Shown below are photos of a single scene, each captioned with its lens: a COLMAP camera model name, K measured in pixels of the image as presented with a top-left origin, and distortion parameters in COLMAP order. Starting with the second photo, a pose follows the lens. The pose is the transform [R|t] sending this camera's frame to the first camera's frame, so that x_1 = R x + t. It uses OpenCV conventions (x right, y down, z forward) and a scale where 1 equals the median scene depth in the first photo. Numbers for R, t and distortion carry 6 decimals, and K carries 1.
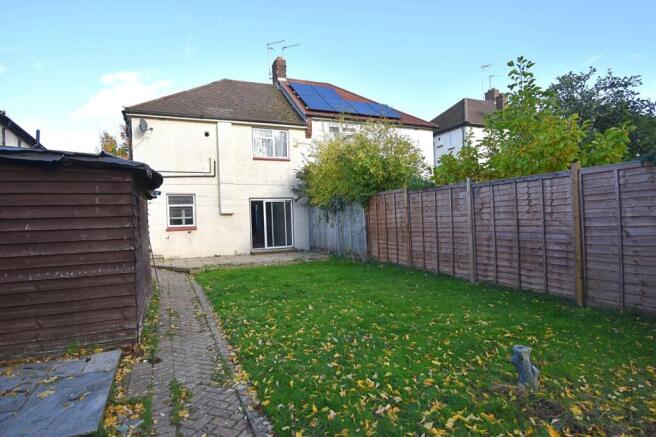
lens RADIAL K [[363.8, 0, 328.0], [0, 363.8, 218.5], [0, 0, 1]] dist [0.001561, 0.000310]
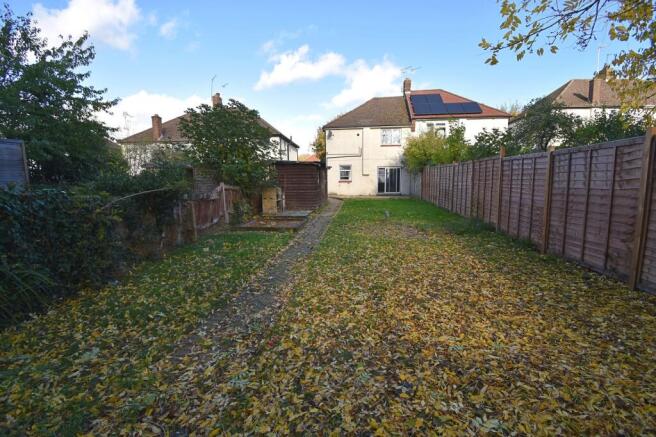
lens RADIAL K [[316.8, 0, 328.0], [0, 316.8, 218.5], [0, 0, 1]] dist [0.024985, -0.029331]
pose [[0.861823, 0.084026, -0.500201, 0.425495], [-0.017939, 0.990615, 0.135501, -0.006337], [0.506892, -0.107805, 0.855242, -0.616901]]
